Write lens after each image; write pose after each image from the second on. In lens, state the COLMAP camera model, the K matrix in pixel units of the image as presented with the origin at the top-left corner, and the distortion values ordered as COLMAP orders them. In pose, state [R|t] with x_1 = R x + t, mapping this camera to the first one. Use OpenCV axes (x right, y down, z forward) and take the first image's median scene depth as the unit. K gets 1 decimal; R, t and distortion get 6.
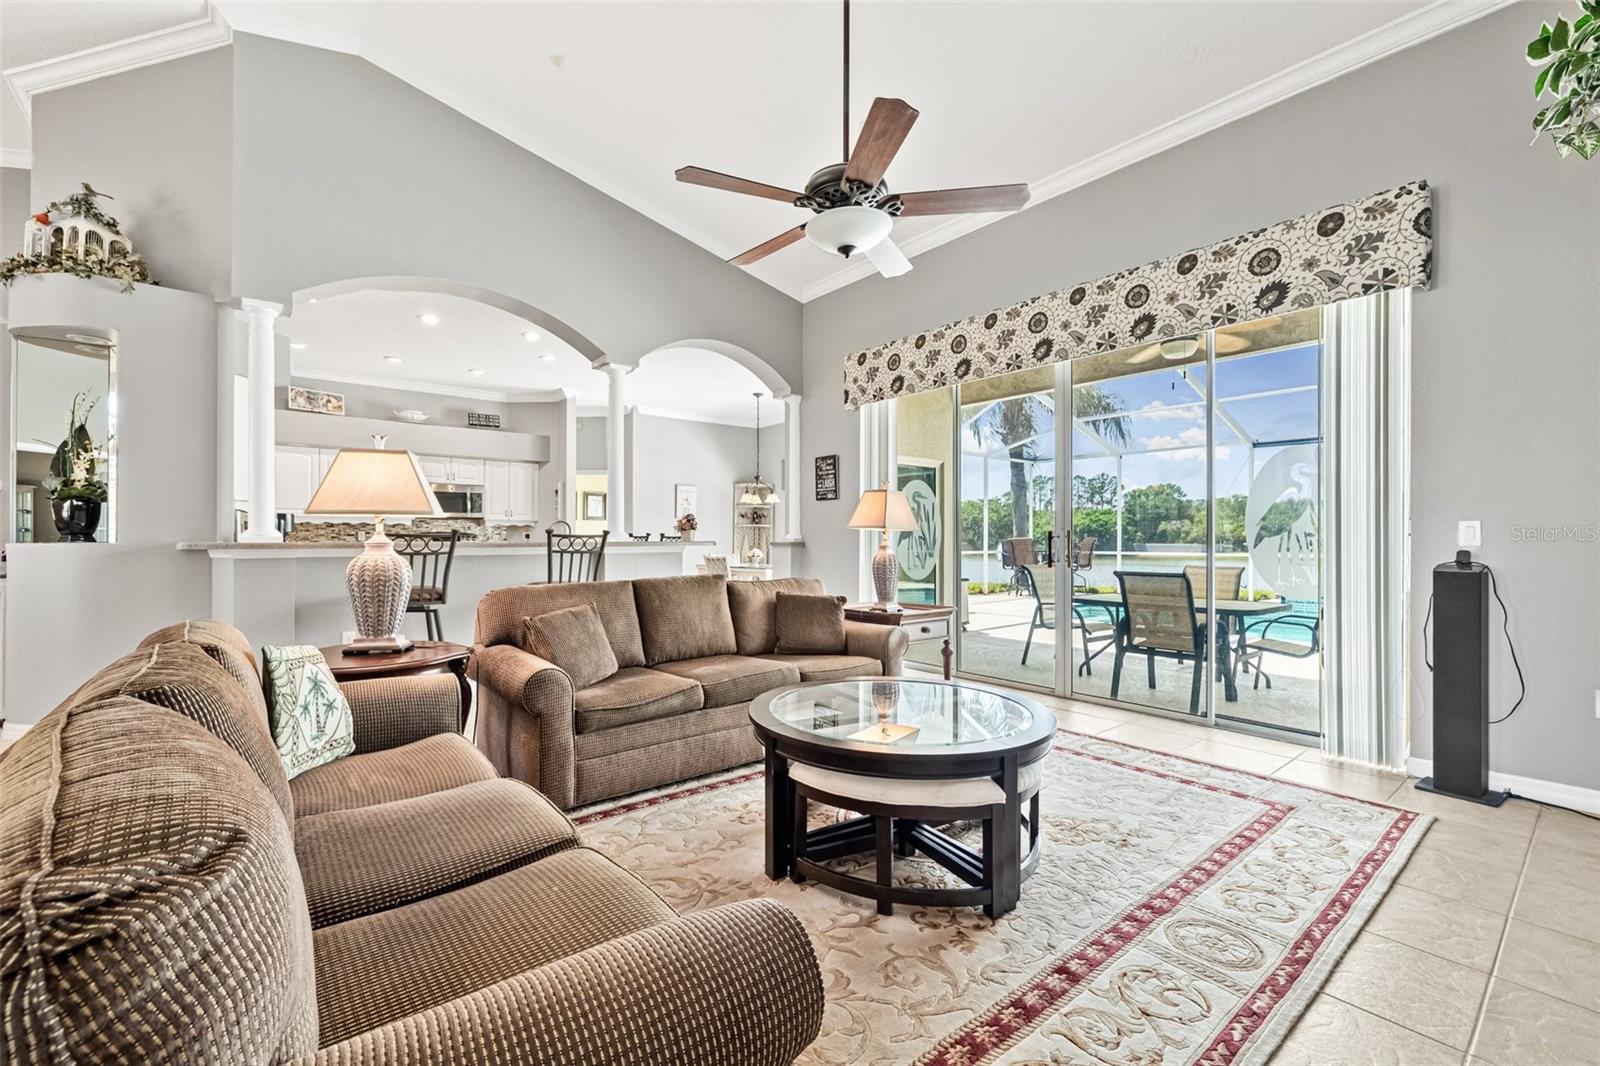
lens RADIAL K [[695.8, 0, 794.0], [0, 695.8, 526.0], [0, 0, 1]] dist [0.007904, -0.000446]
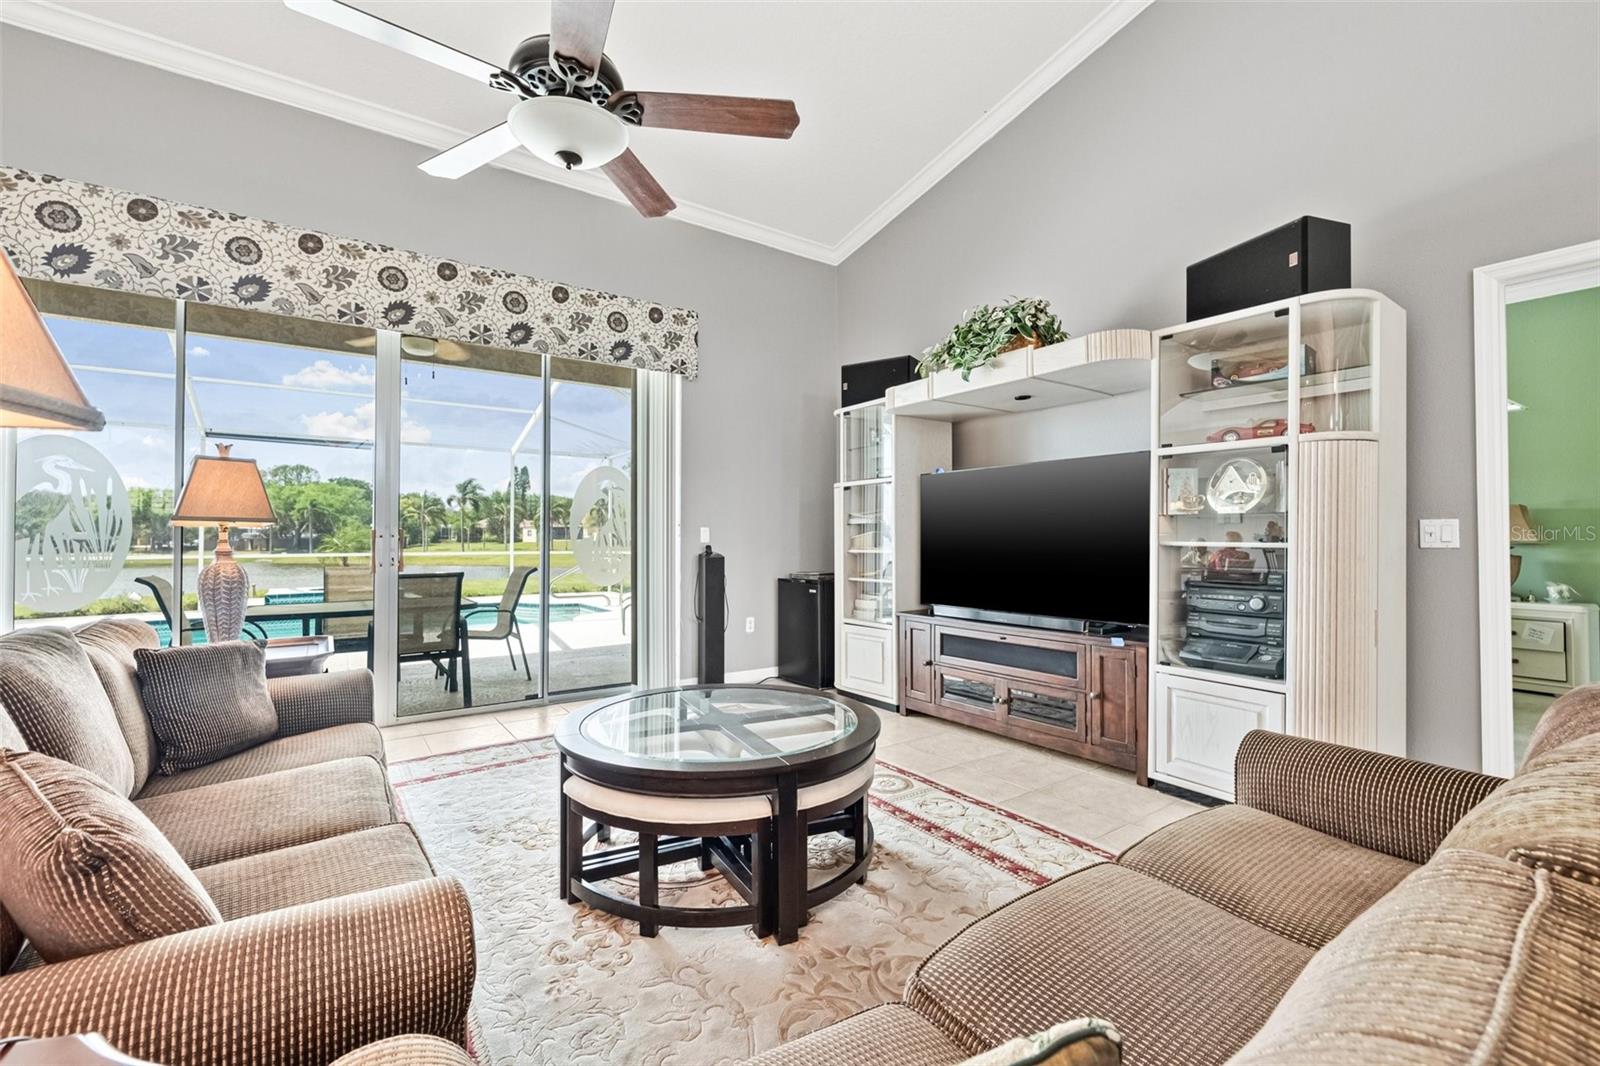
lens RADIAL K [[668.6, 0, 788.3], [0, 668.6, 530.8], [0, 0, 1]] dist [-0.003720, -0.000444]
pose [[0.073797, 0.016939, 0.997129, -0.380450], [-0.015071, 0.999761, -0.015868, 0.014243], [-0.997159, -0.013857, 0.074035, 0.435597]]
